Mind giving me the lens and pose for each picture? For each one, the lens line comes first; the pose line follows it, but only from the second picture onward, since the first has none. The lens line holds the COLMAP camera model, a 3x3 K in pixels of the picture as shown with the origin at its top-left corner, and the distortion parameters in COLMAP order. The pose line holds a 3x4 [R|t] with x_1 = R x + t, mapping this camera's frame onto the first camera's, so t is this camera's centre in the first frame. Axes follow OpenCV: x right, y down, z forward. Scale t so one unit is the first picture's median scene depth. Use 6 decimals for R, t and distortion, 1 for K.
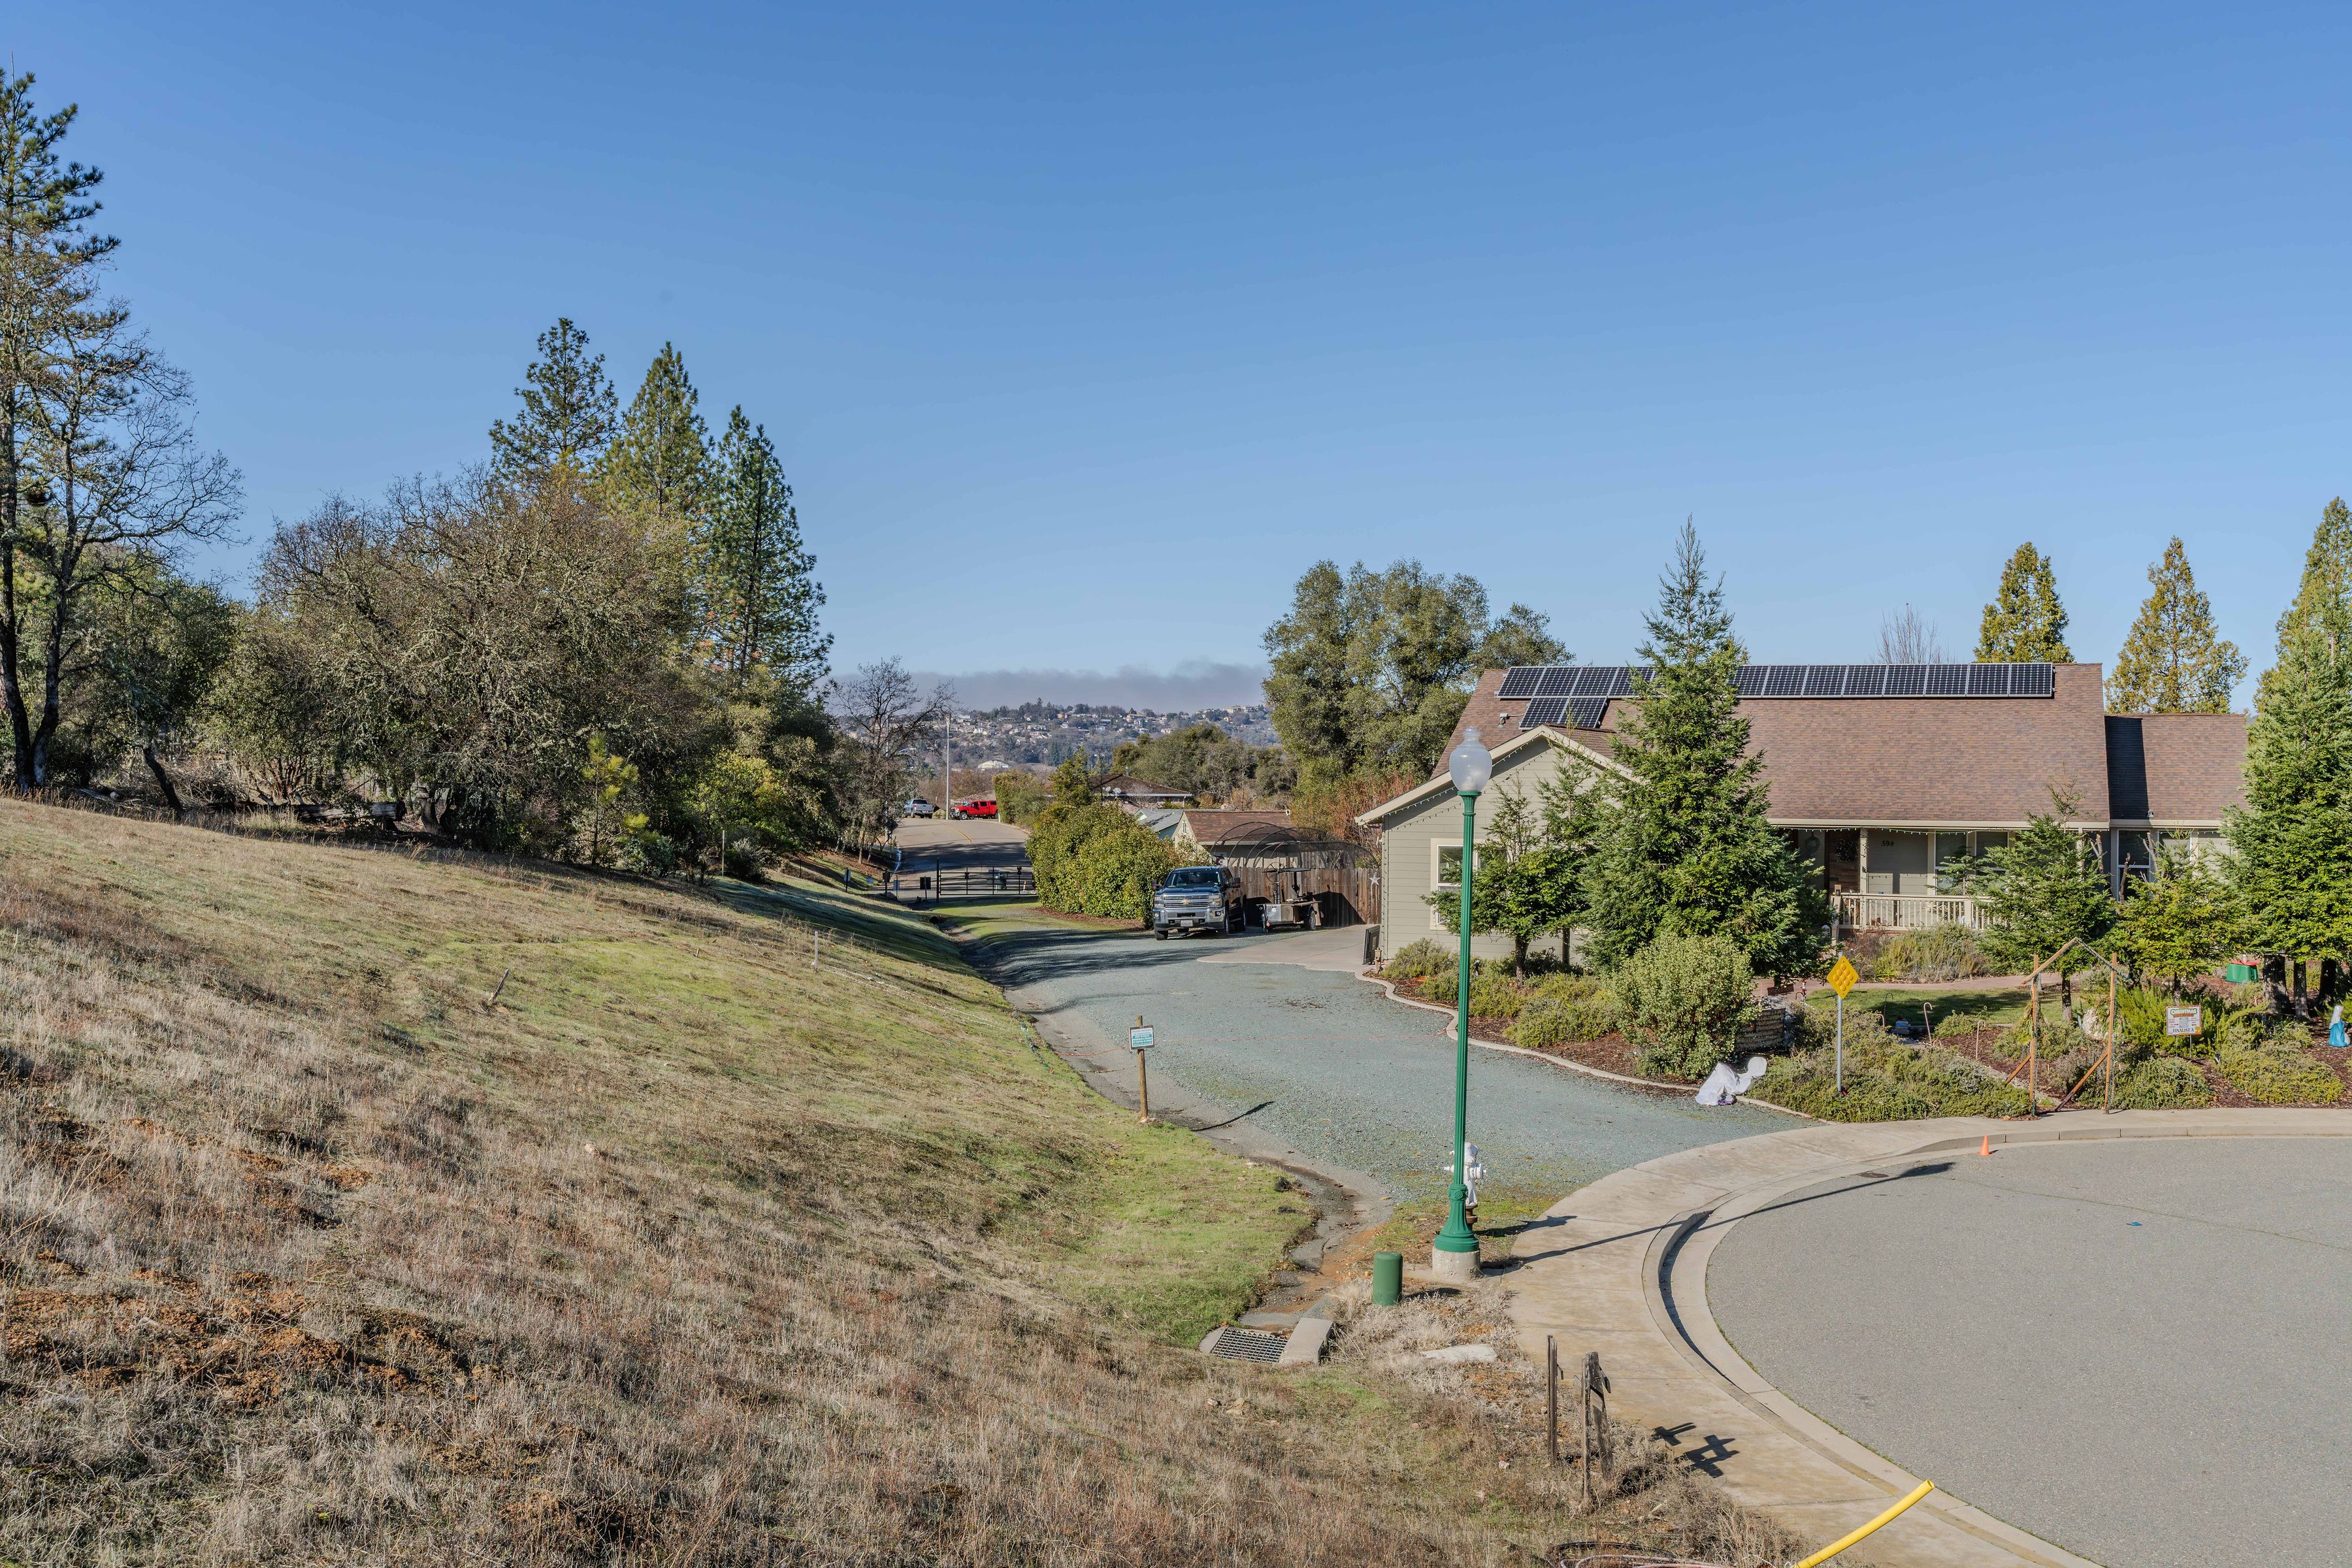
lens RADIAL K [[2317.0, 0, 1086.5], [0, 2317.0, 801.1], [0, 0, 1]] dist [0.007972, 0.000000]
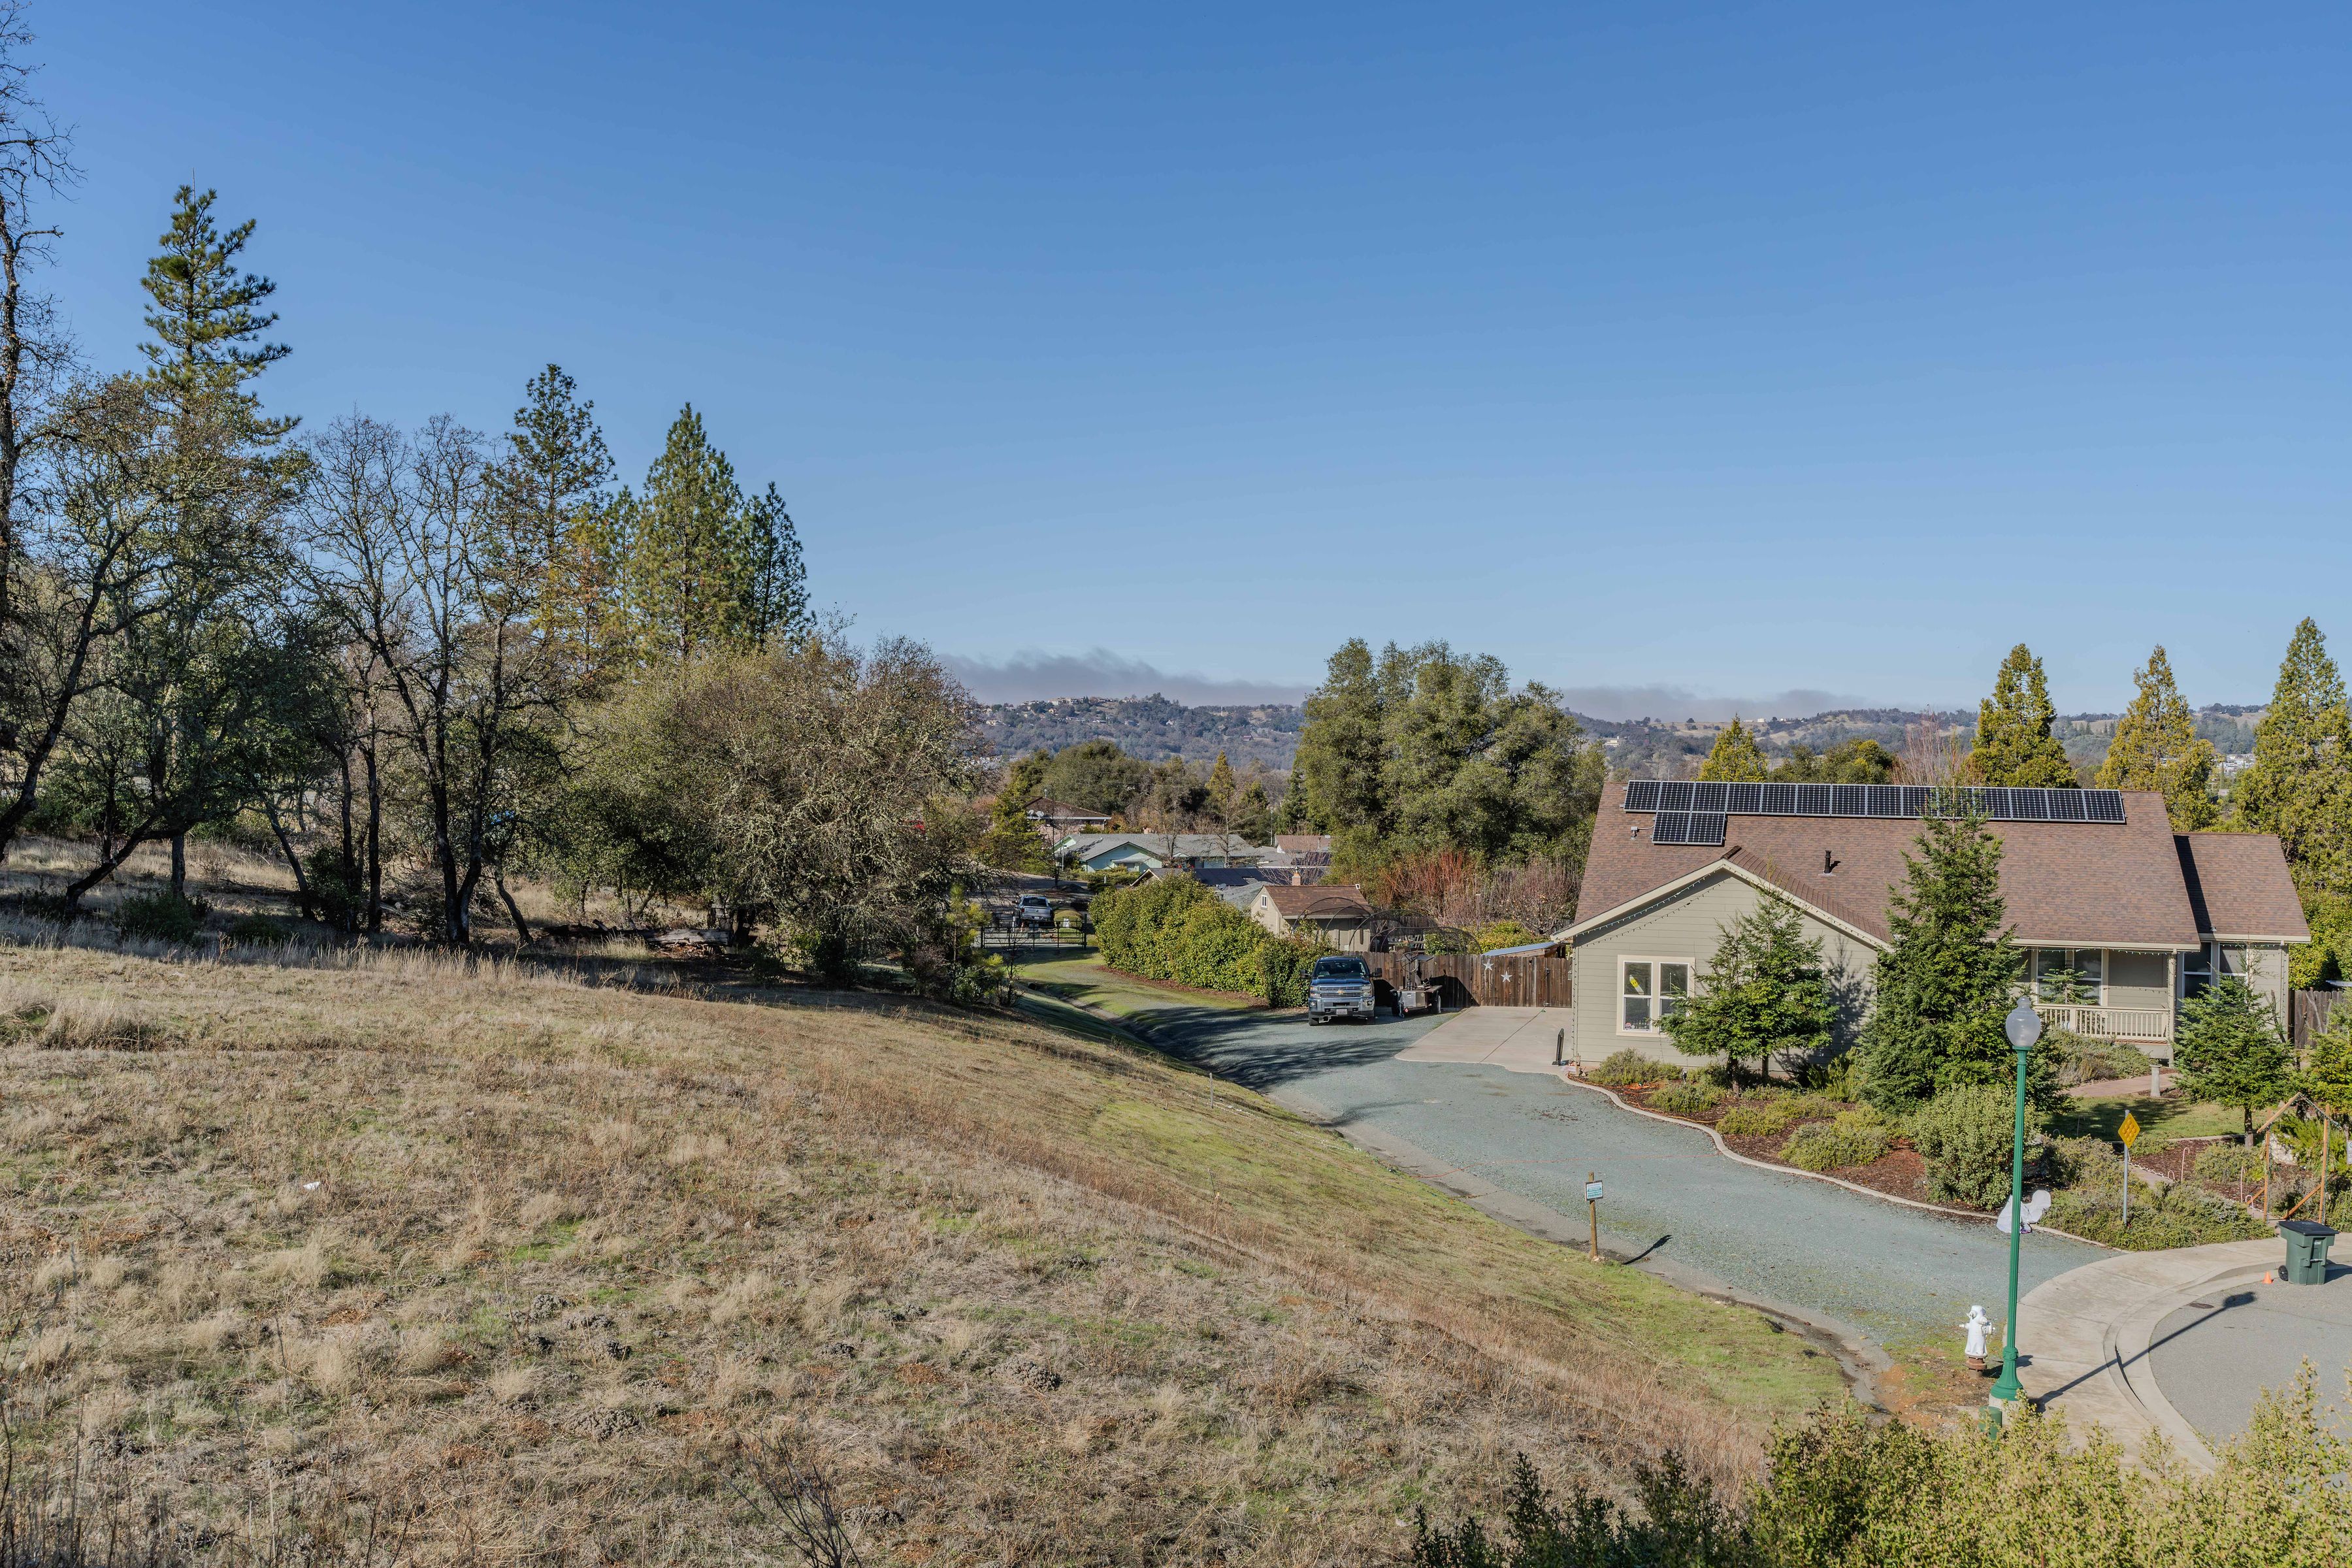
lens RADIAL K [[2317.0, 0, 1102.0], [0, 2317.0, 797.0], [0, 0, 1]] dist [0.007972, 0.000000]
pose [[0.996939, 0.006275, 0.077937, -0.133008], [-0.006301, 0.999980, 0.000080, -0.041380], [-0.077935, -0.000571, 0.996958, -0.076000]]
